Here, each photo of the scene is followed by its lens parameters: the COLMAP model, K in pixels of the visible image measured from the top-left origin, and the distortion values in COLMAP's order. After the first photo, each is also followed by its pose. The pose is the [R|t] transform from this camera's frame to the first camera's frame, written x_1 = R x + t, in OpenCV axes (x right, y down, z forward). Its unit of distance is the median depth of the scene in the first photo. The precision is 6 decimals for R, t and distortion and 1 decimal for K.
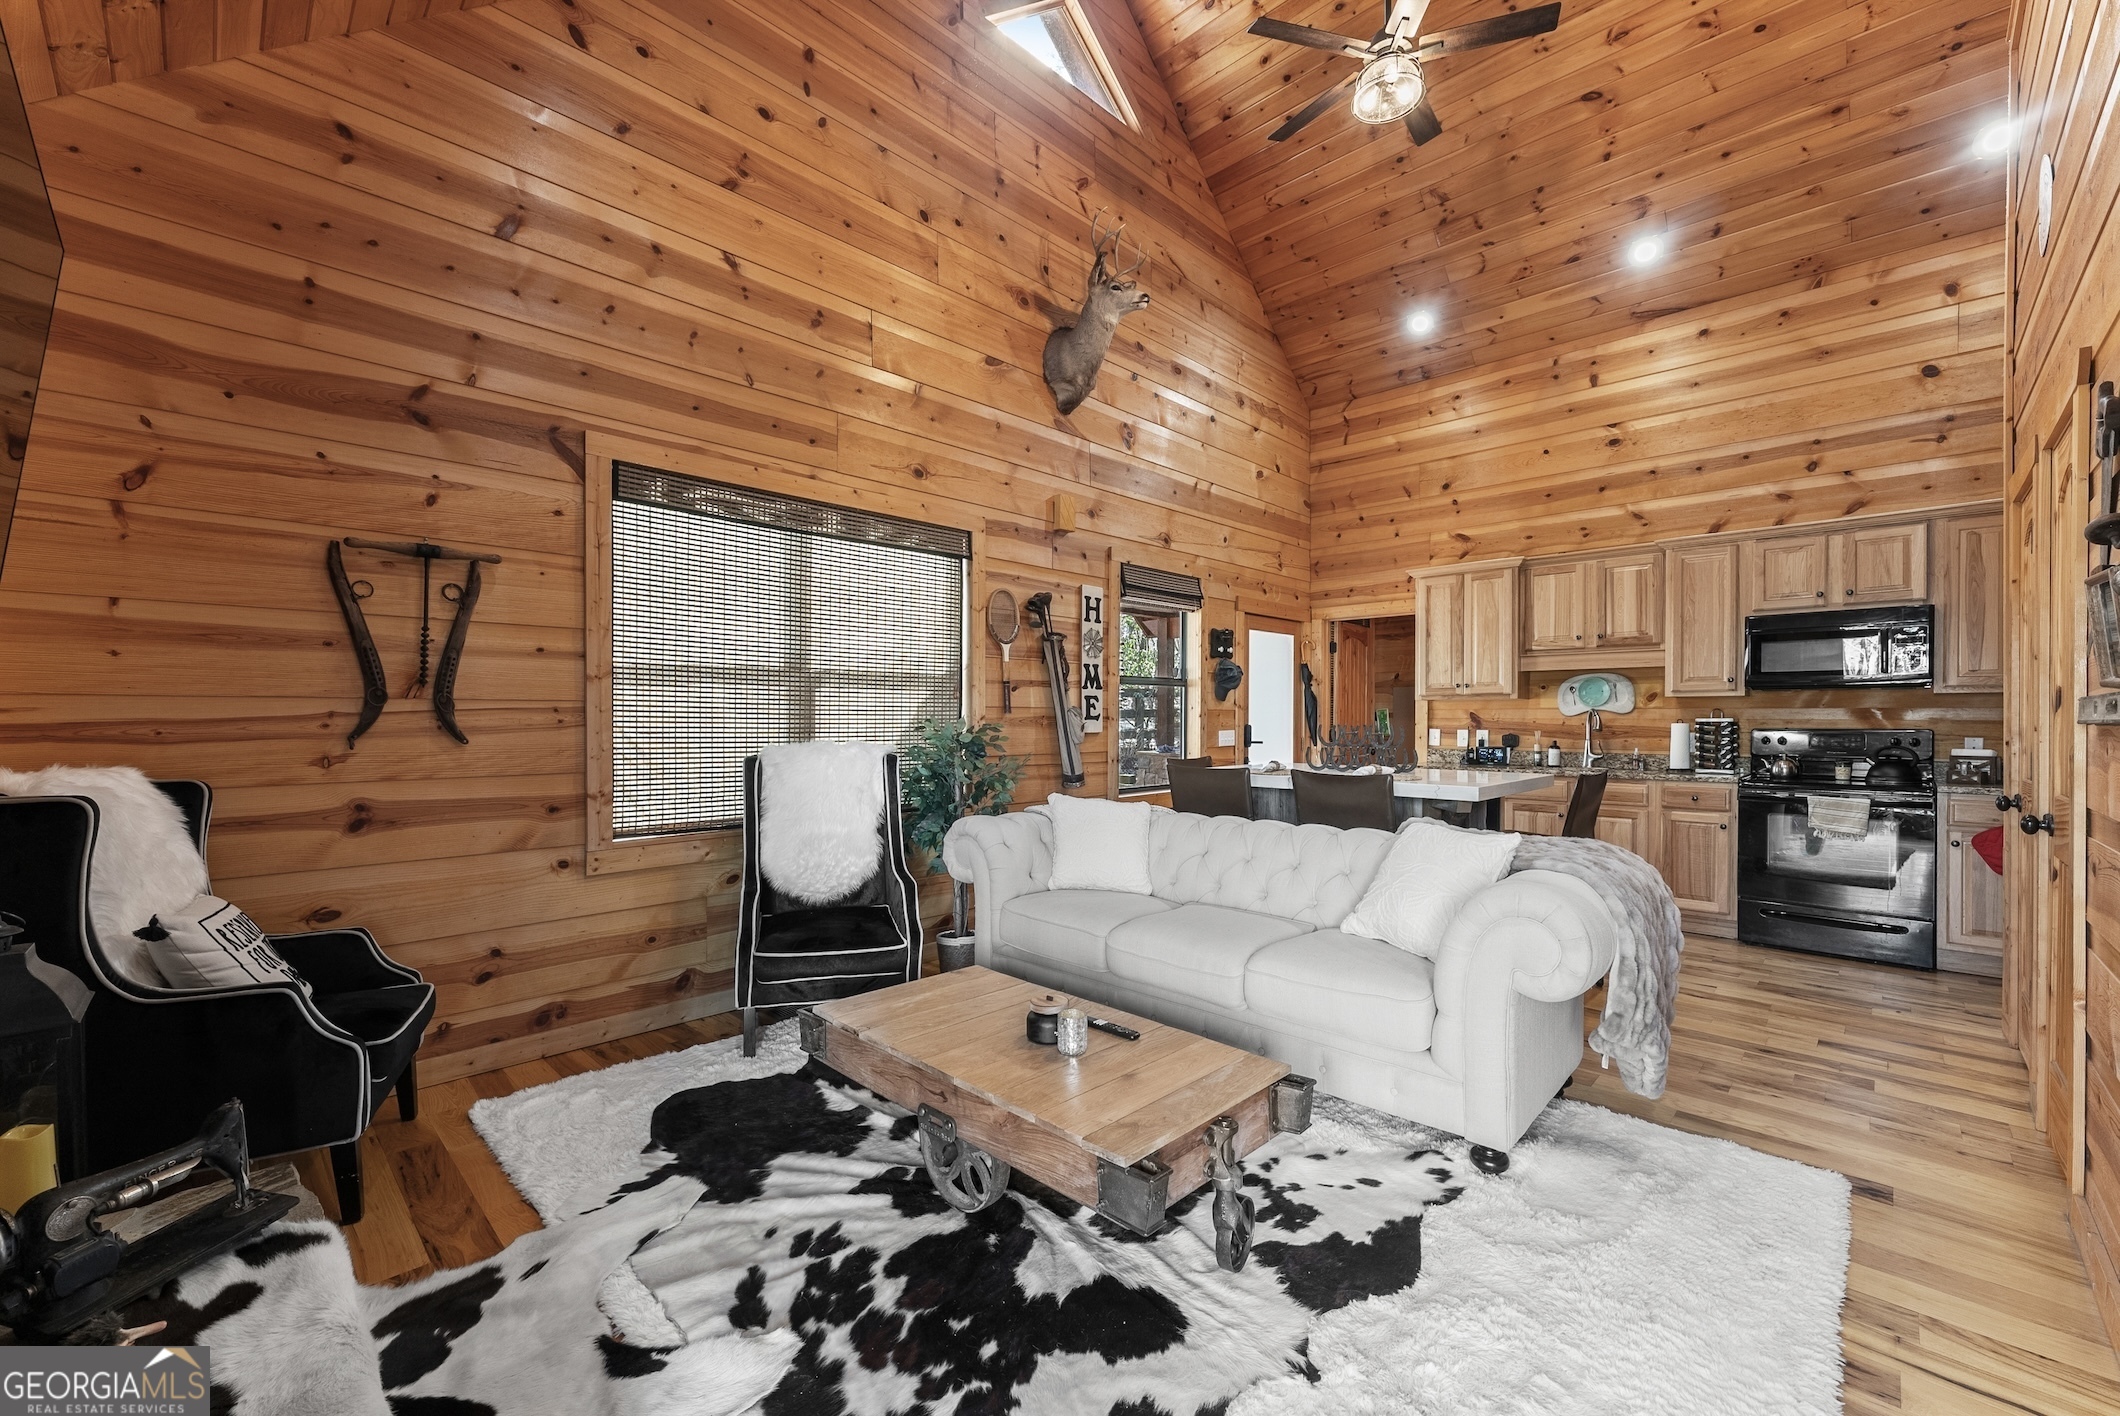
lens RADIAL K [[863.6, 0, 1051.1], [0, 863.6, 718.1], [0, 0, 1]] dist [-0.000984, 0.000300]
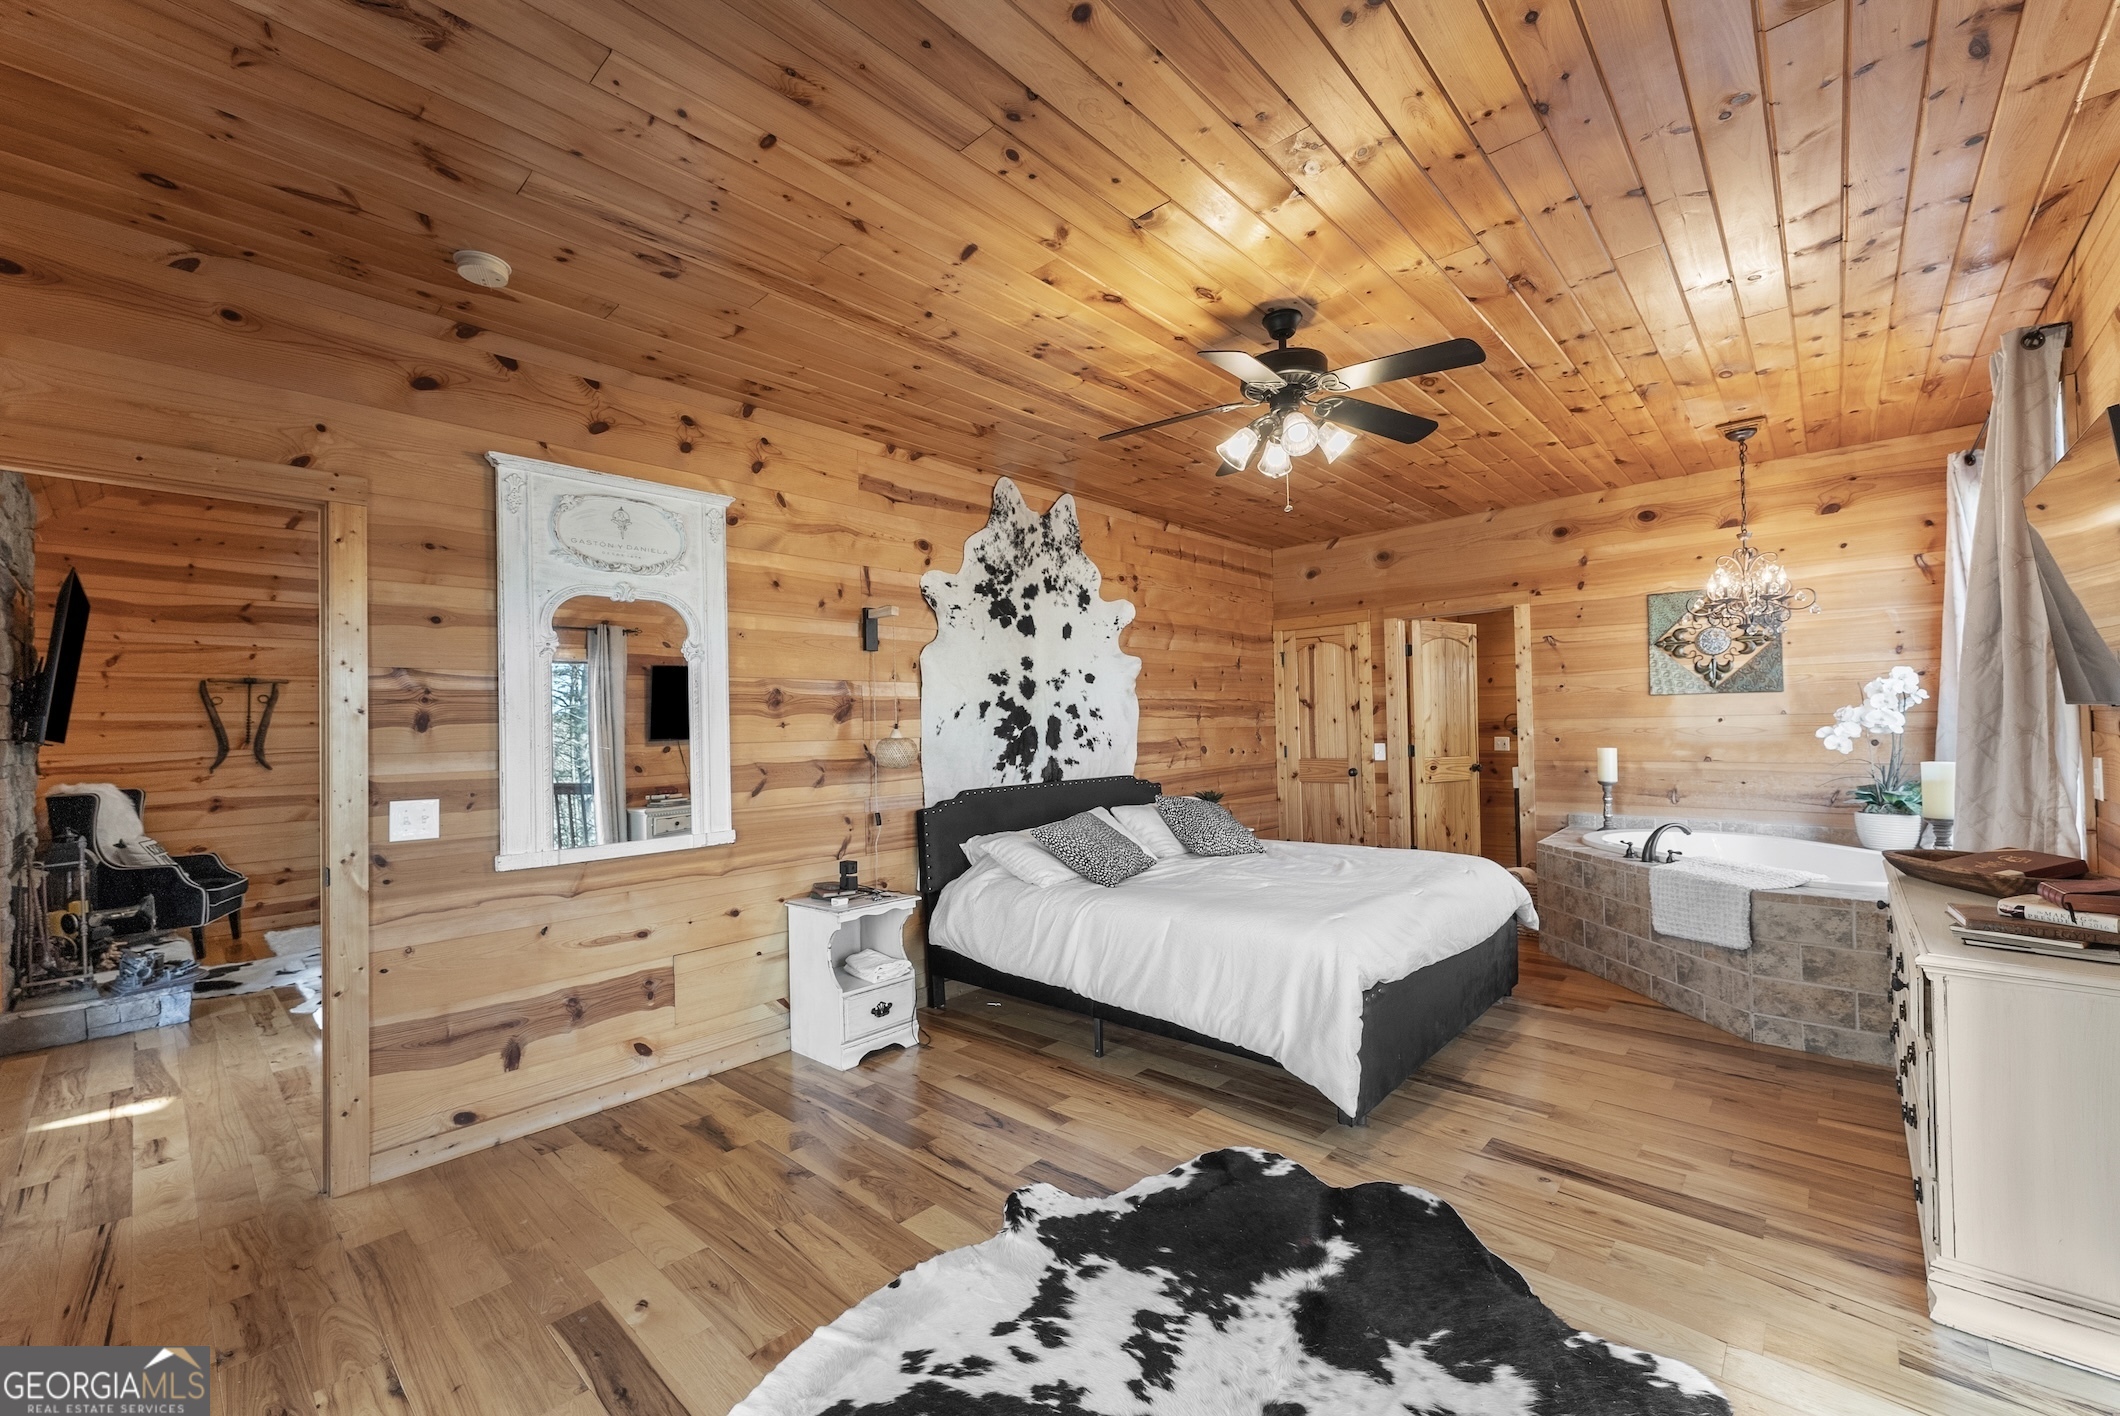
lens RADIAL K [[863.6, 0, 1053.8], [0, 863.6, 706.9], [0, 0, 1]] dist [-0.000984, 0.000300]
pose [[0.999225, -0.019736, 0.034058, 1.257193], [0.020465, 0.999566, -0.021182, -0.043719], [-0.033625, 0.021862, 0.999195, -1.267845]]
